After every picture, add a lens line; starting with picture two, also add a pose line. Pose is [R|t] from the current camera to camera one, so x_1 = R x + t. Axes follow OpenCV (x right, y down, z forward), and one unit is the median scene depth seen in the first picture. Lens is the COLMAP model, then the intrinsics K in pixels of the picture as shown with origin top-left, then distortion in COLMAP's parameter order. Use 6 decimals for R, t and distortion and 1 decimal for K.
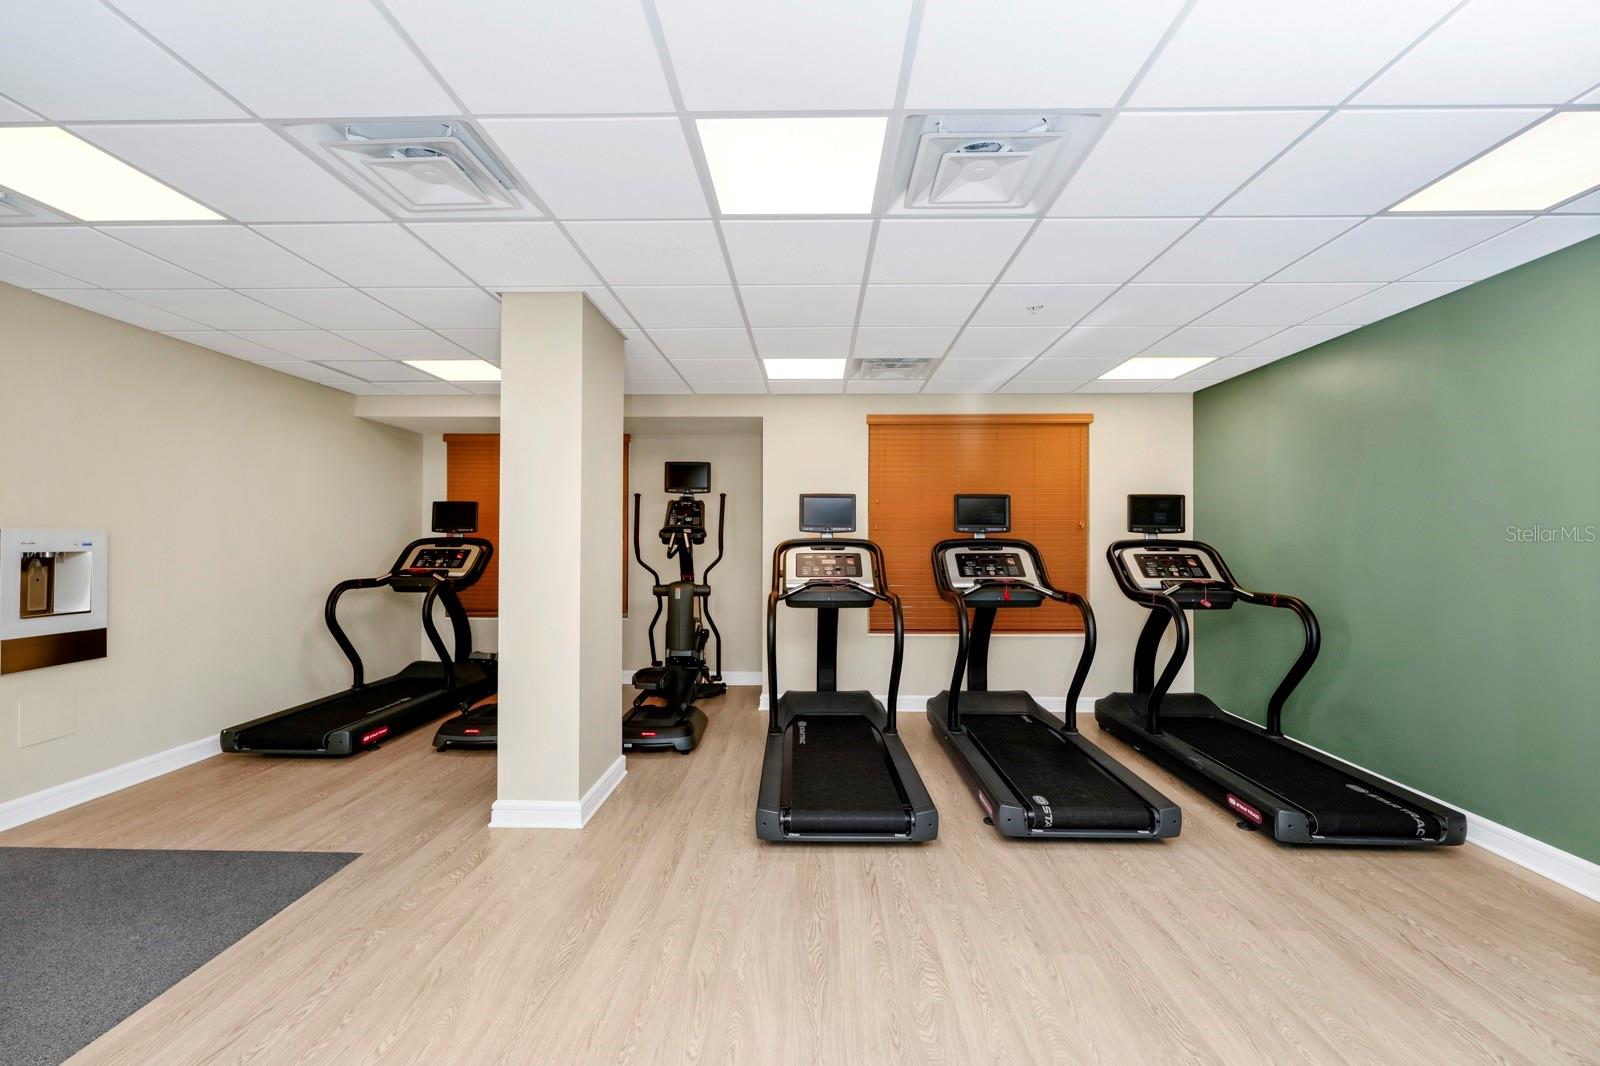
lens RADIAL K [[658.4, 0, 793.3], [0, 658.4, 536.1], [0, 0, 1]] dist [-0.001092, 0.000679]
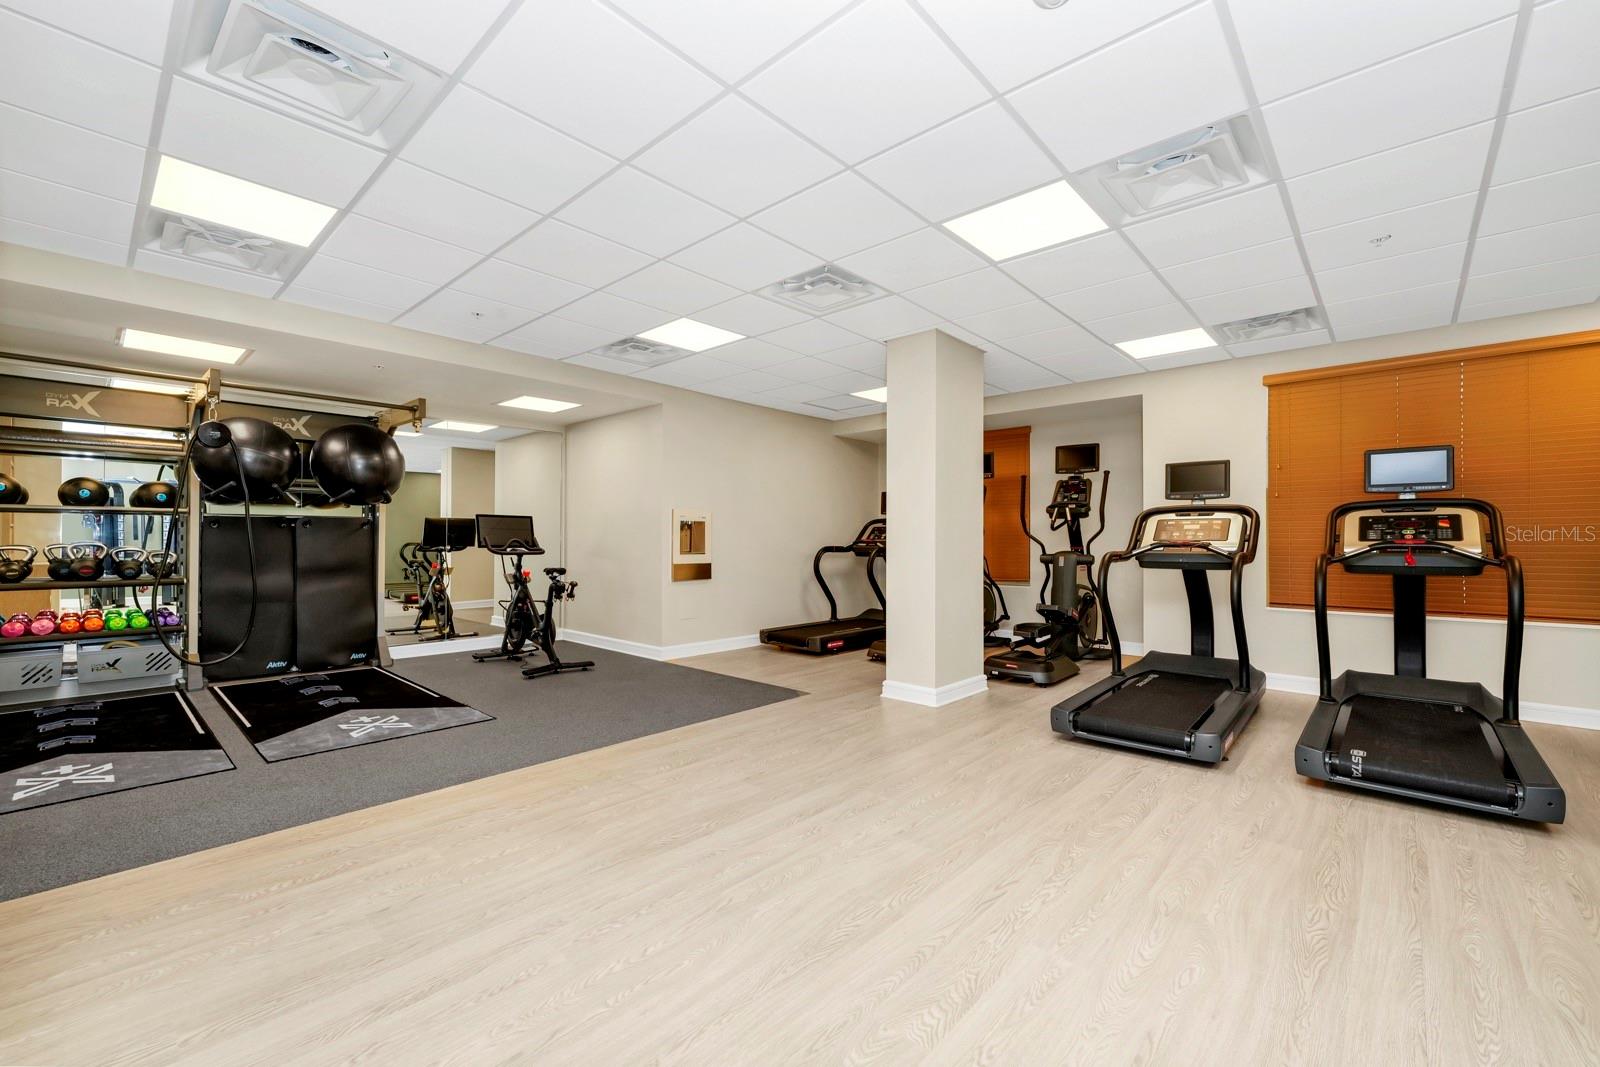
lens RADIAL K [[658.4, 0, 793.3], [0, 658.4, 536.6], [0, 0, 1]] dist [-0.001092, 0.000679]
pose [[0.756532, -0.006842, -0.653921, 0.269931], [0.005784, 0.999976, -0.003771, 0.057456], [0.653931, -0.000929, 0.756554, -0.196314]]
